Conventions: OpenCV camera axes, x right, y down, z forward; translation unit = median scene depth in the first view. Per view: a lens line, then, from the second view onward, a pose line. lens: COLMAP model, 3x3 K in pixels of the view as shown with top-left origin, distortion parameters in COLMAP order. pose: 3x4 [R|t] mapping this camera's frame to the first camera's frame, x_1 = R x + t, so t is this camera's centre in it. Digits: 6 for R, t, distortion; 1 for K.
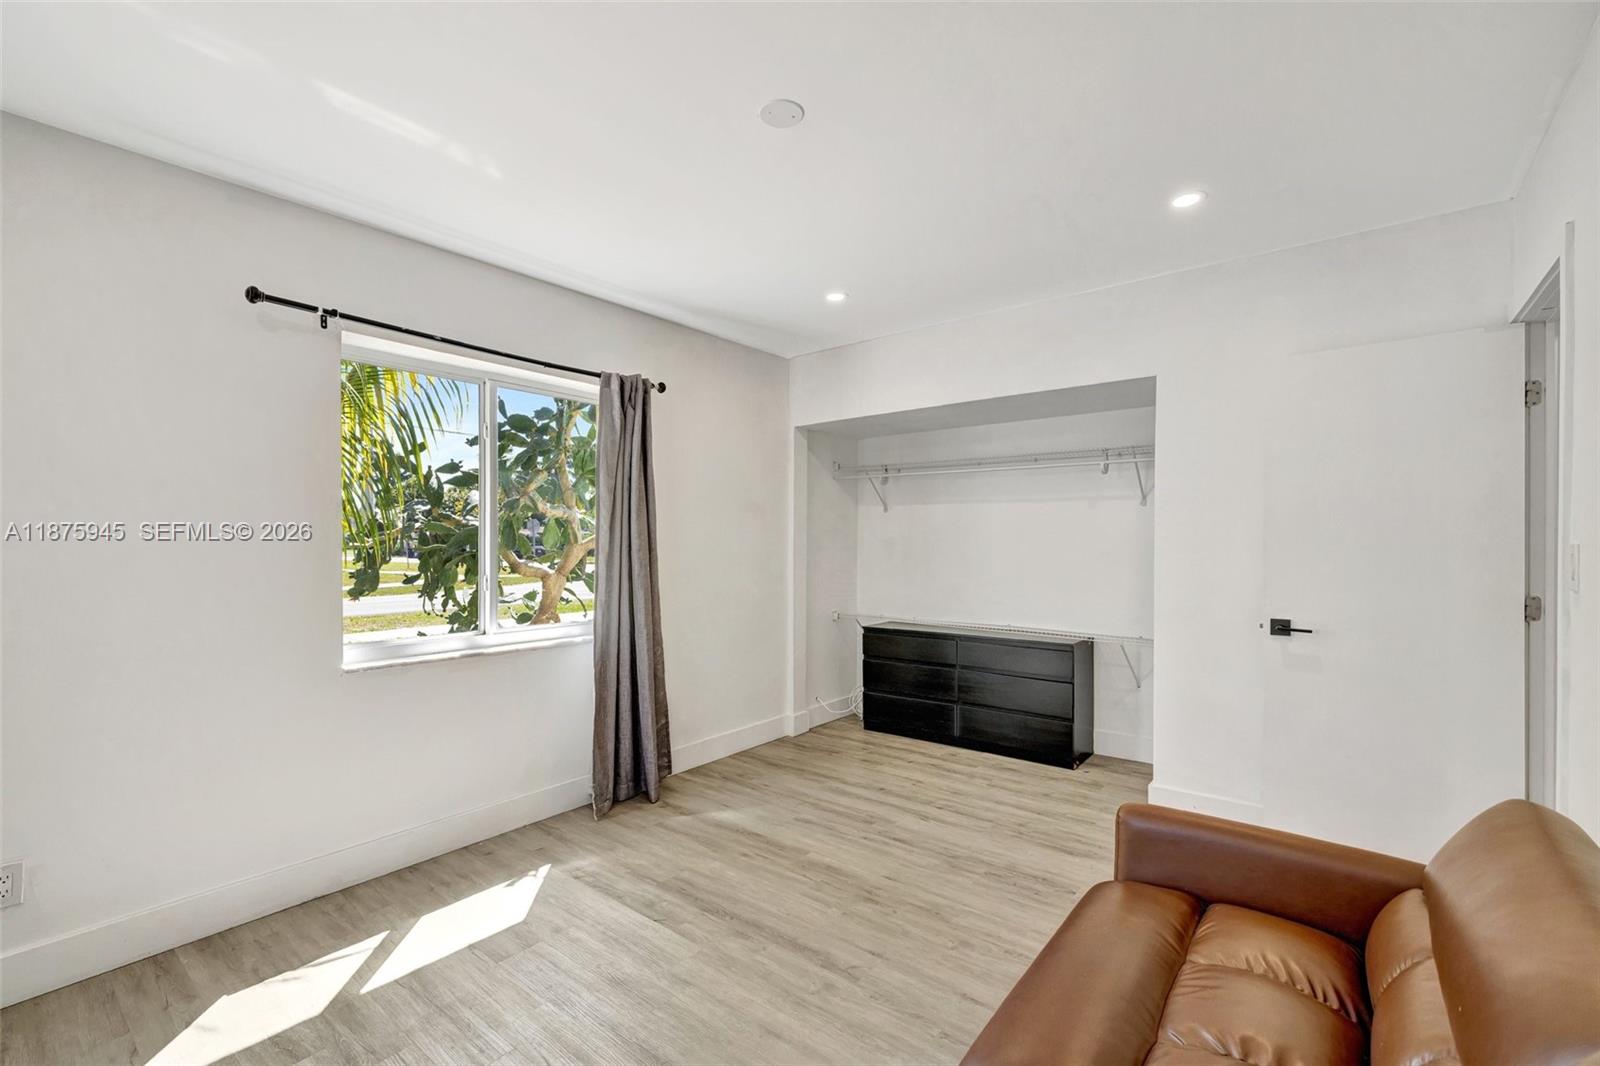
lens RADIAL K [[676.3, 0, 785.2], [0, 676.3, 548.6], [0, 0, 1]] dist [0.006265, -0.001744]
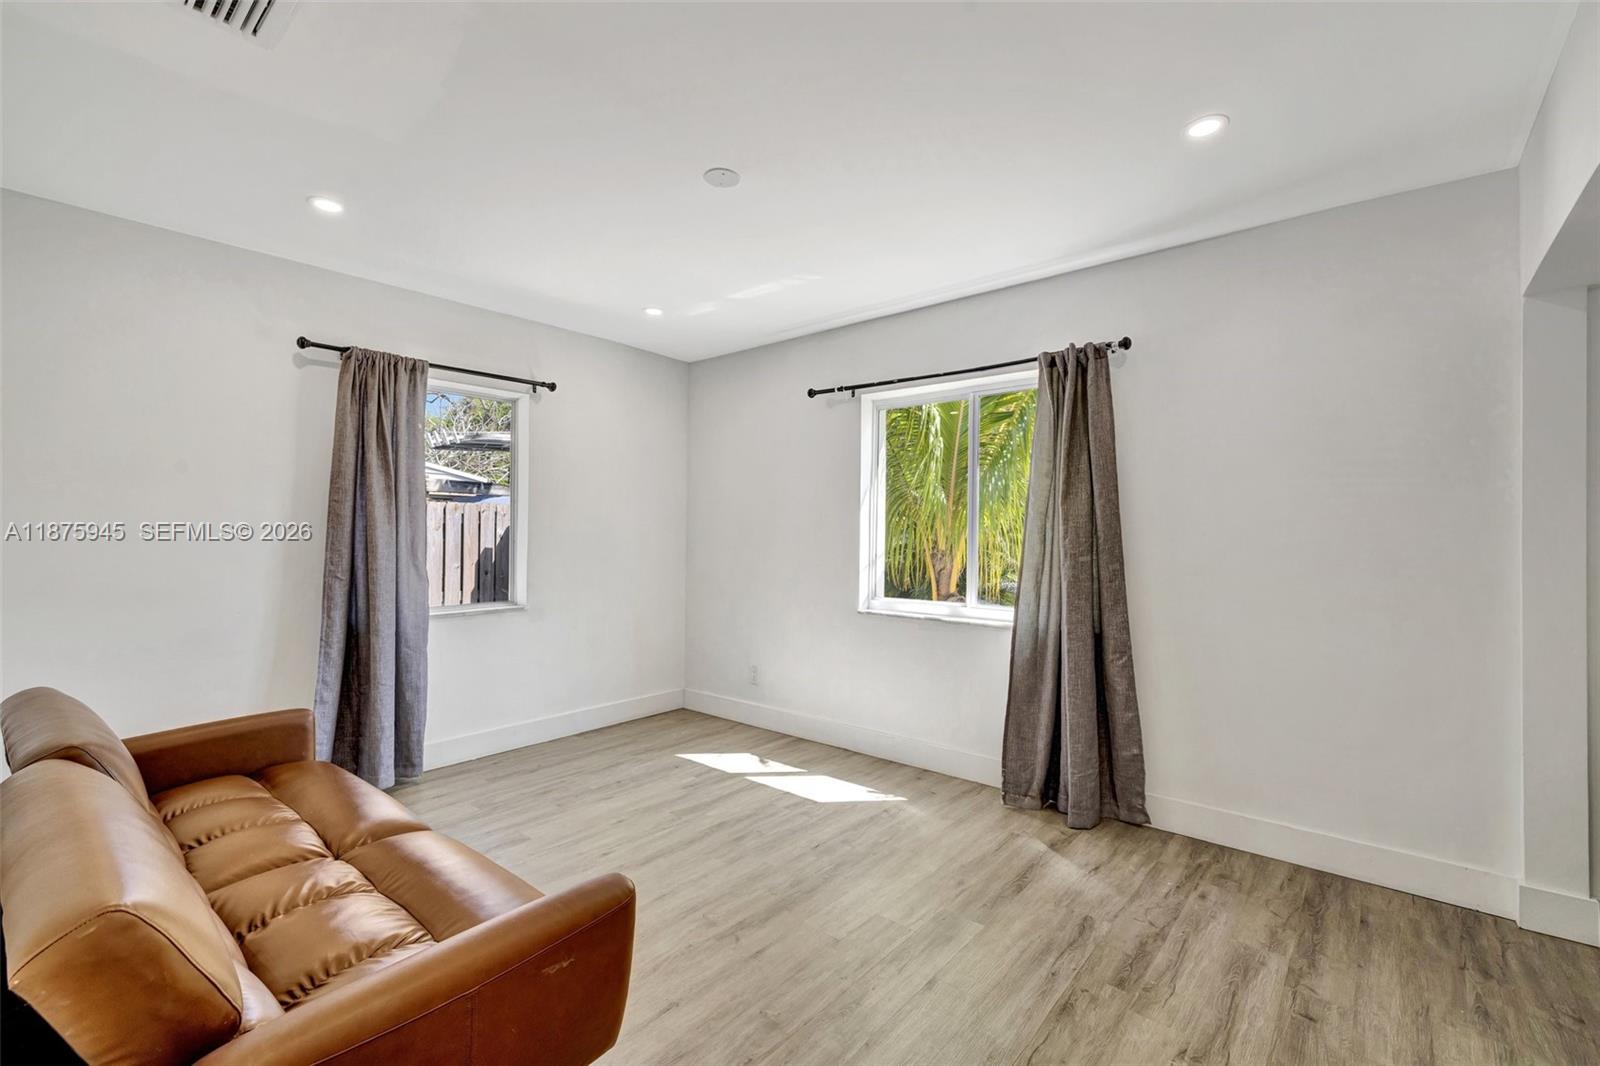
lens RADIAL K [[676.3, 0, 812.2], [0, 676.3, 520.6], [0, 0, 1]] dist [0.006265, -0.001744]
pose [[0.020482, -0.016270, -0.999658, 0.729474], [-0.013551, 0.999771, -0.016549, -0.001811], [0.999698, 0.013886, 0.020257, 0.691273]]
